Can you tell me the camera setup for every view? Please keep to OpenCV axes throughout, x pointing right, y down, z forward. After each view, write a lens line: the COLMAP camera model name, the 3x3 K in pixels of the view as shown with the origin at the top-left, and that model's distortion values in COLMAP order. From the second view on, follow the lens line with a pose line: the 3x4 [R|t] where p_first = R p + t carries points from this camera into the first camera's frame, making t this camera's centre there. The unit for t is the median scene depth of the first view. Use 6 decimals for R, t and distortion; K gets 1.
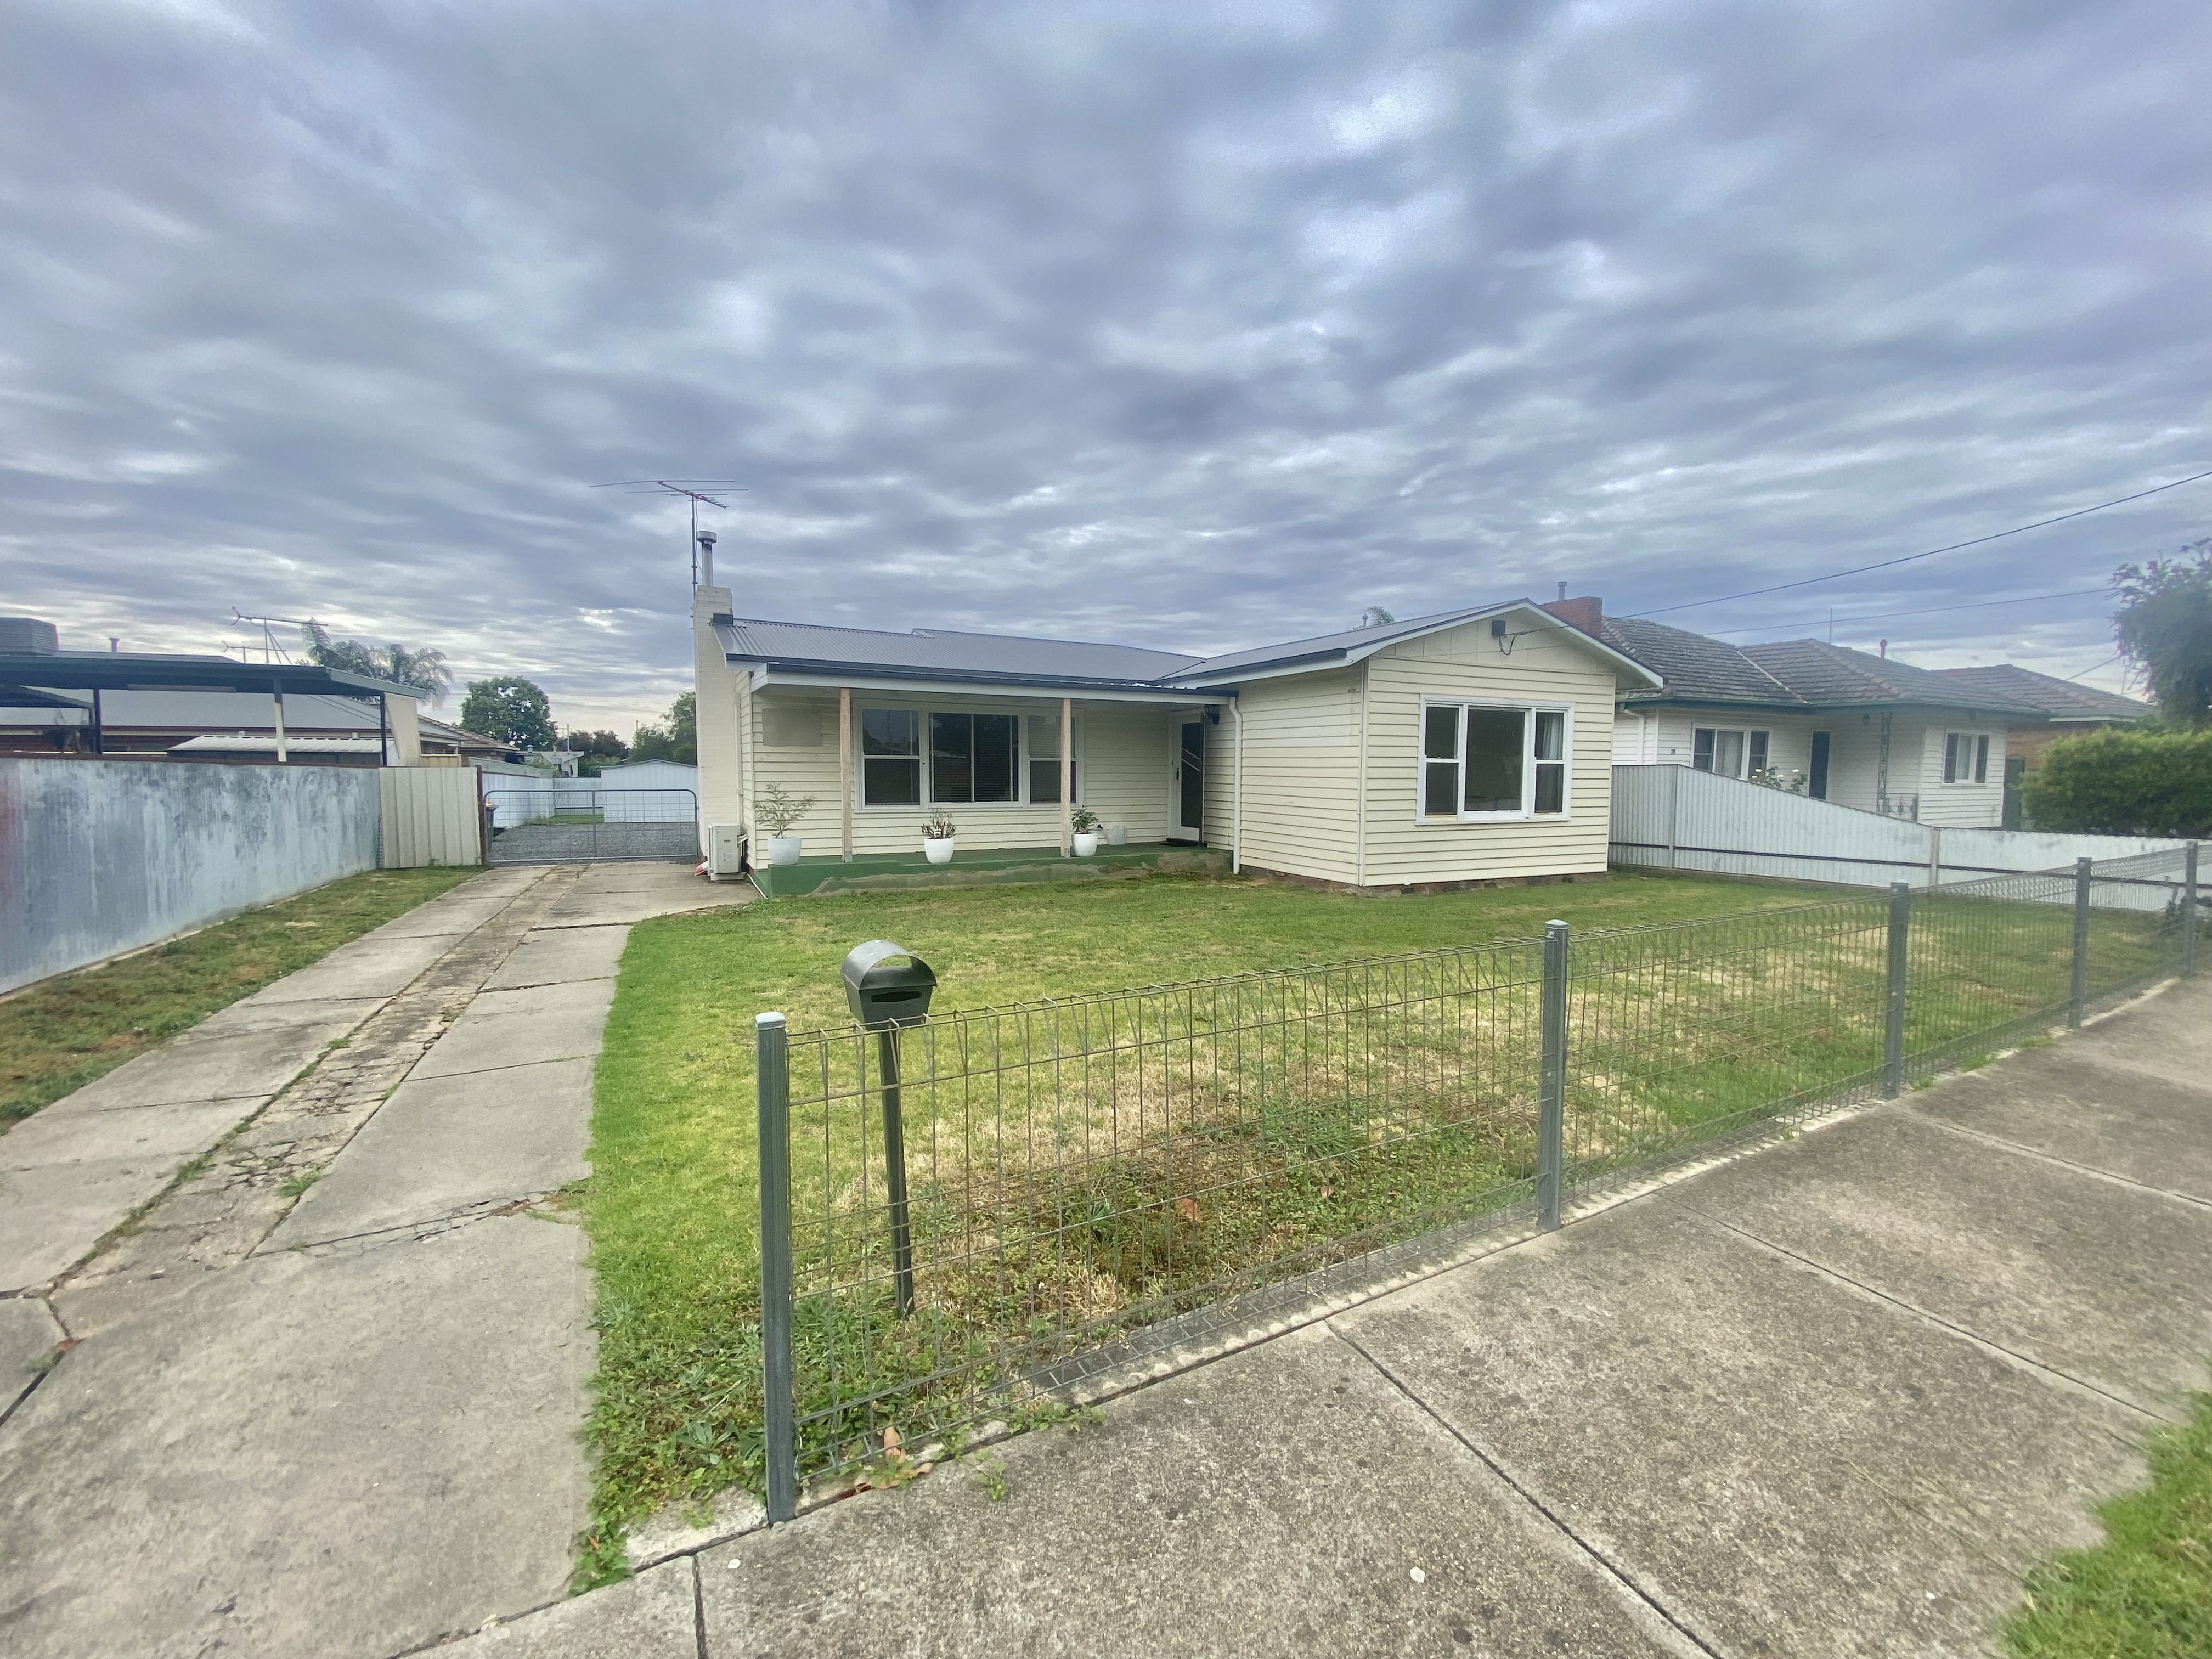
lens RADIAL K [[896.5, 0, 1105.5], [0, 896.5, 831.7], [0, 0, 1]] dist [0.023702, -0.021422]
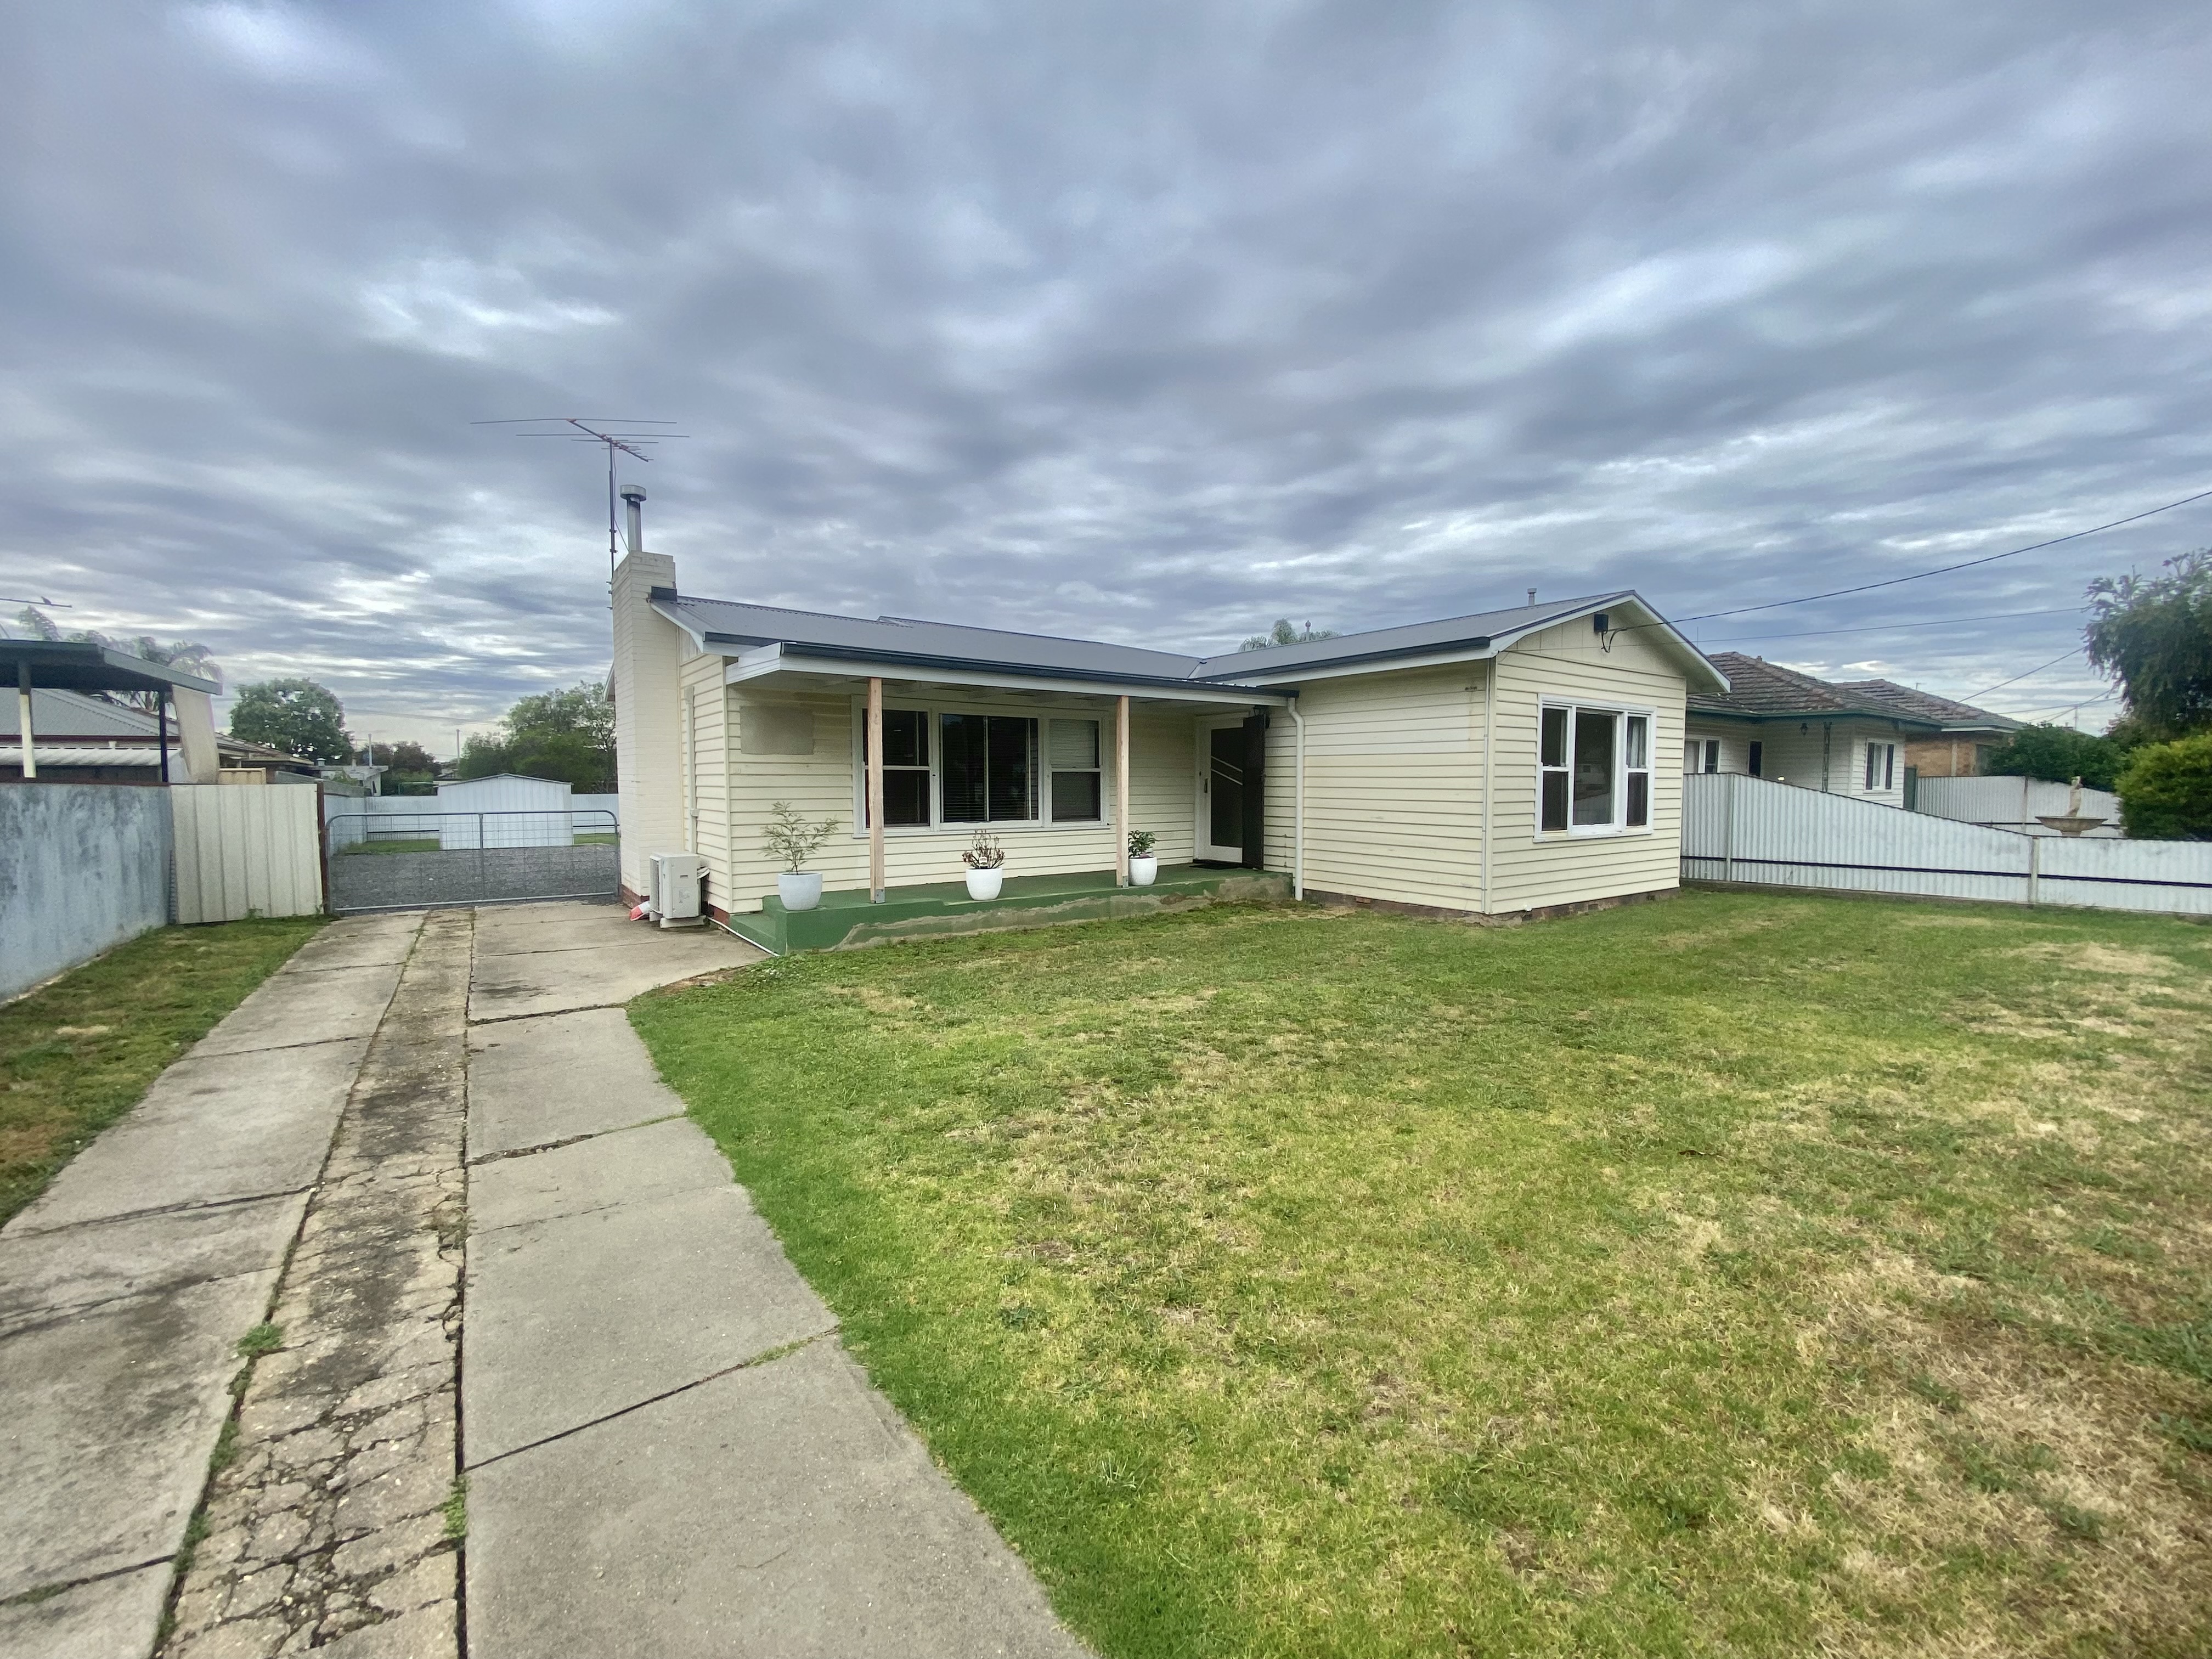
lens RADIAL K [[896.5, 0, 1105.5], [0, 896.5, 831.7], [0, 0, 1]] dist [0.023702, -0.021422]
pose [[0.986982, -0.015004, 0.160127, -0.197570], [0.017310, 0.999765, -0.013016, -0.012613], [-0.159894, 0.015618, 0.987011, 0.185164]]
